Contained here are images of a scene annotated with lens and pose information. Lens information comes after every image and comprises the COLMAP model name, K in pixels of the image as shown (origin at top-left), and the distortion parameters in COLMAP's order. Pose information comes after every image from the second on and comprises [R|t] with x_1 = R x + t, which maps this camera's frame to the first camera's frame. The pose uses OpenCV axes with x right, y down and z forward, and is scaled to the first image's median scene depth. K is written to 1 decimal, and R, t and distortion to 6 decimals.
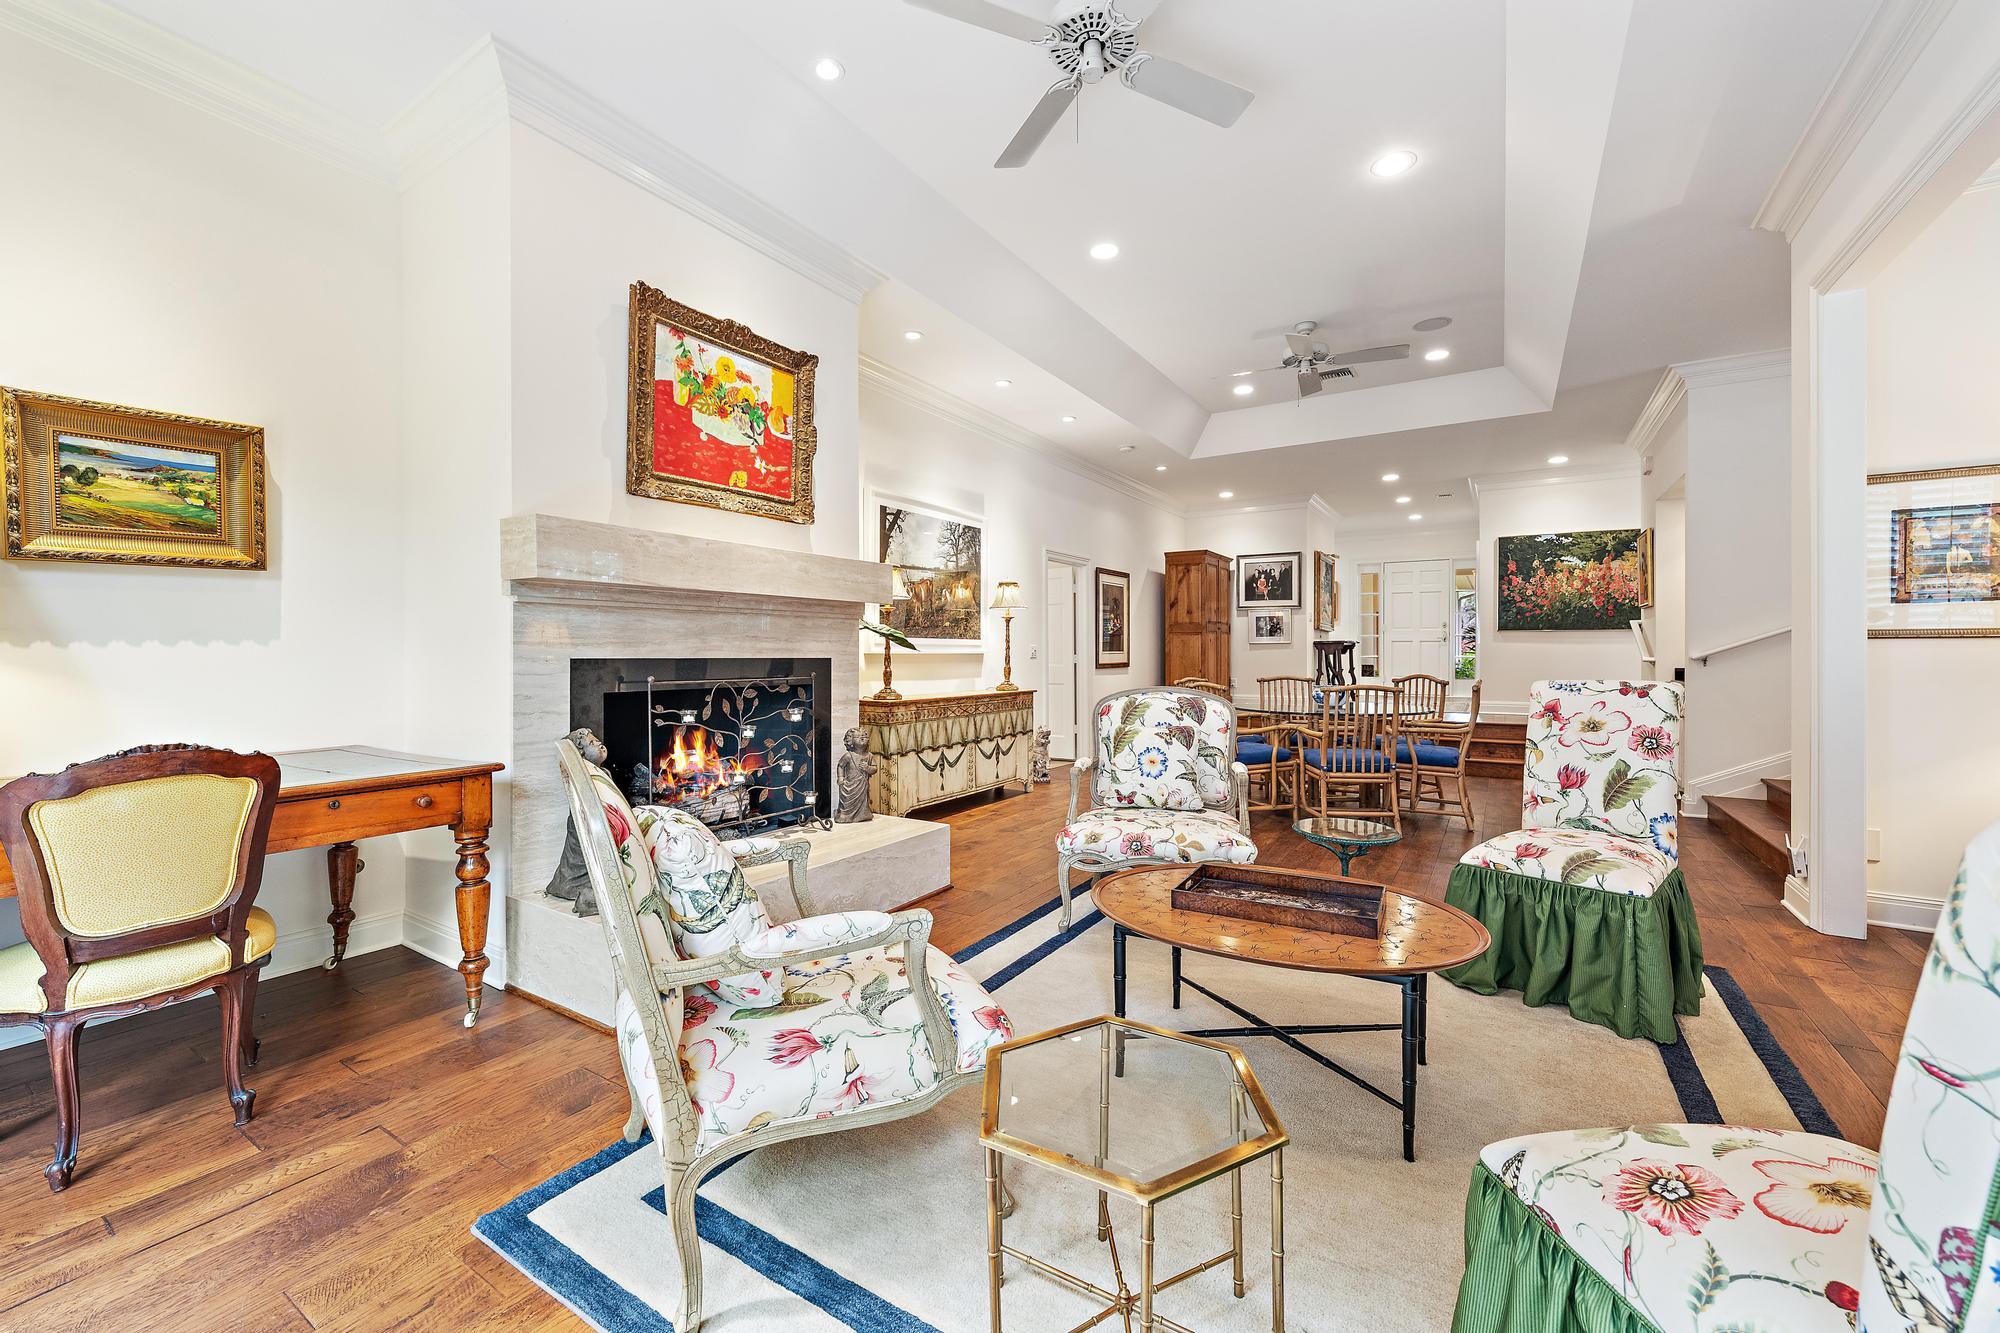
lens RADIAL K [[787.2, 0, 1016.3], [0, 787.2, 654.4], [0, 0, 1]] dist [-0.002112, 0.001578]
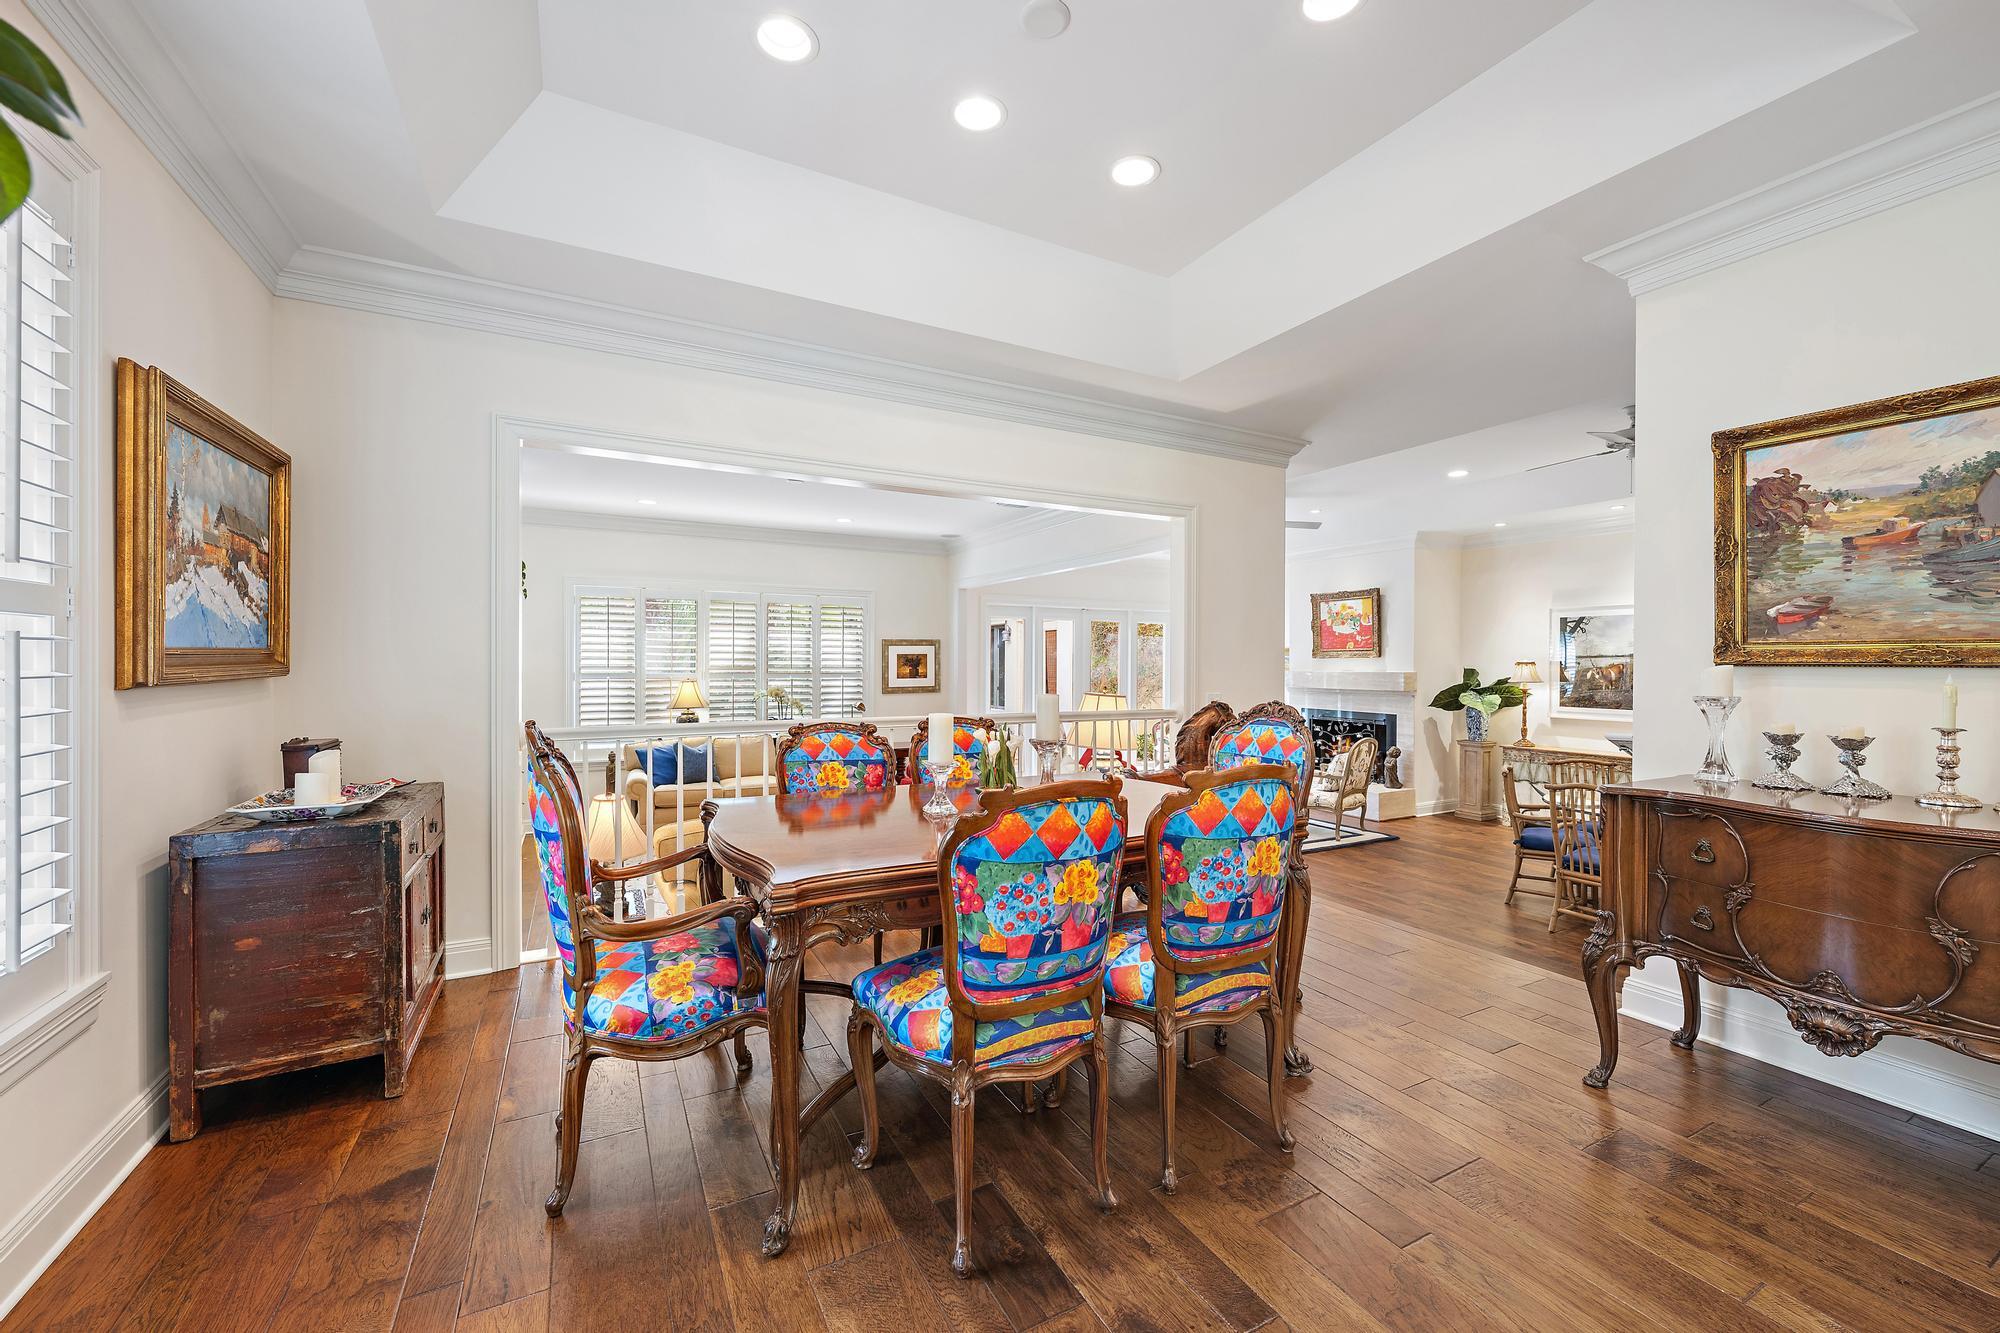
lens RADIAL K [[787.2, 0, 1009.0], [0, 787.2, 661.5], [0, 0, 1]] dist [-0.002112, 0.001578]
pose [[-0.485372, -0.000600, -0.874307, 1.474816], [-0.004158, 0.999990, 0.001622, -0.095271], [0.874298, 0.004422, -0.485370, 0.734597]]
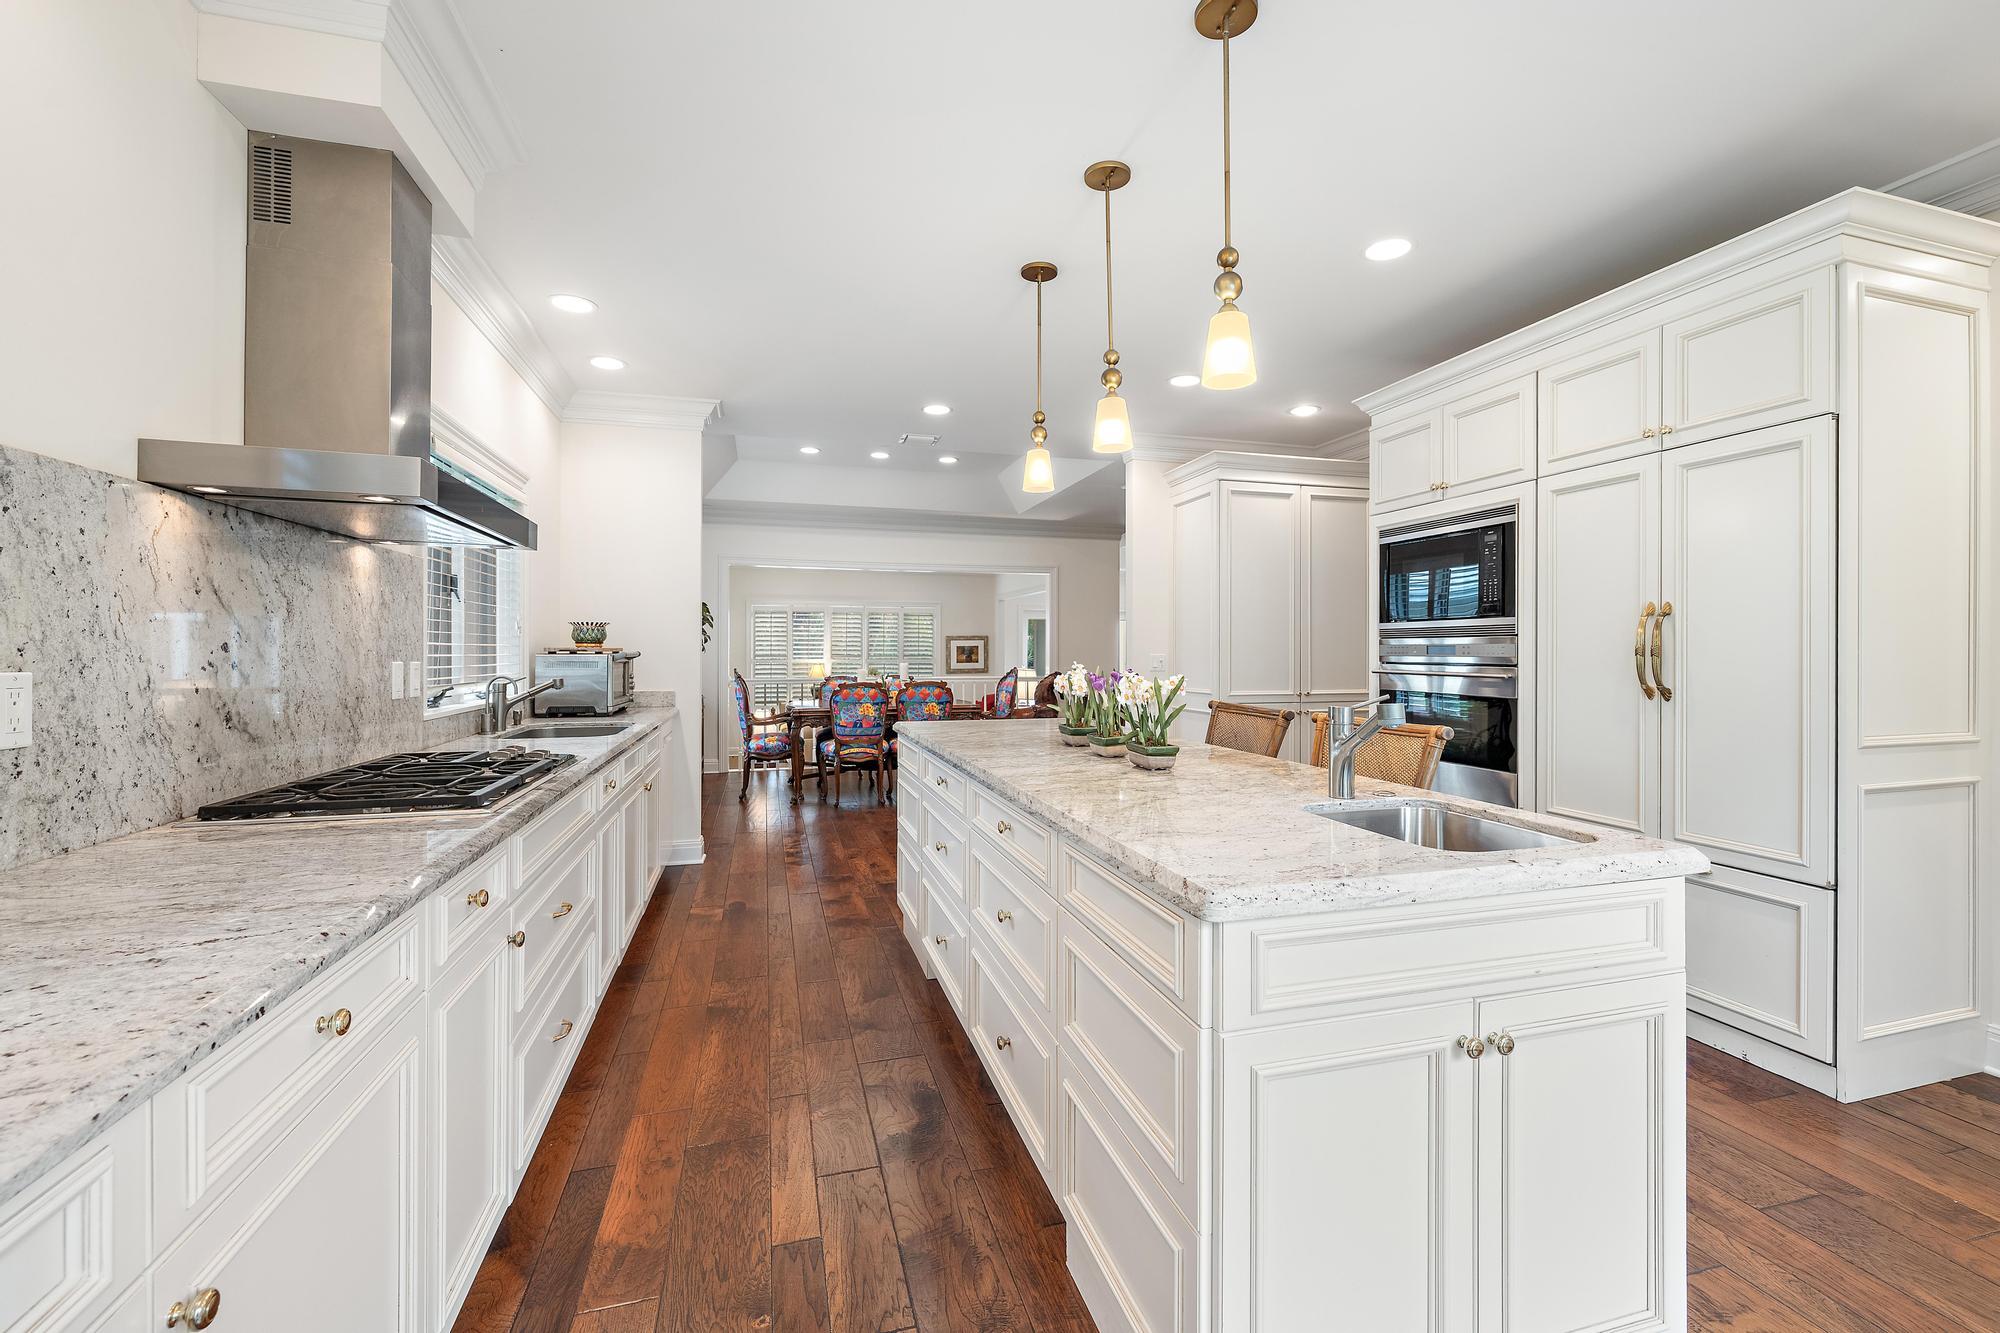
lens RADIAL K [[832.7, 0, 1000.5], [0, 832.7, 657.4], [0, 0, 1]] dist [-0.001035, -0.000408]
pose [[-0.668015, 0.006180, -0.744122, 1.914031], [-0.001021, 0.999957, 0.009221, -0.096354], [0.744147, 0.006920, -0.667980, 1.475048]]
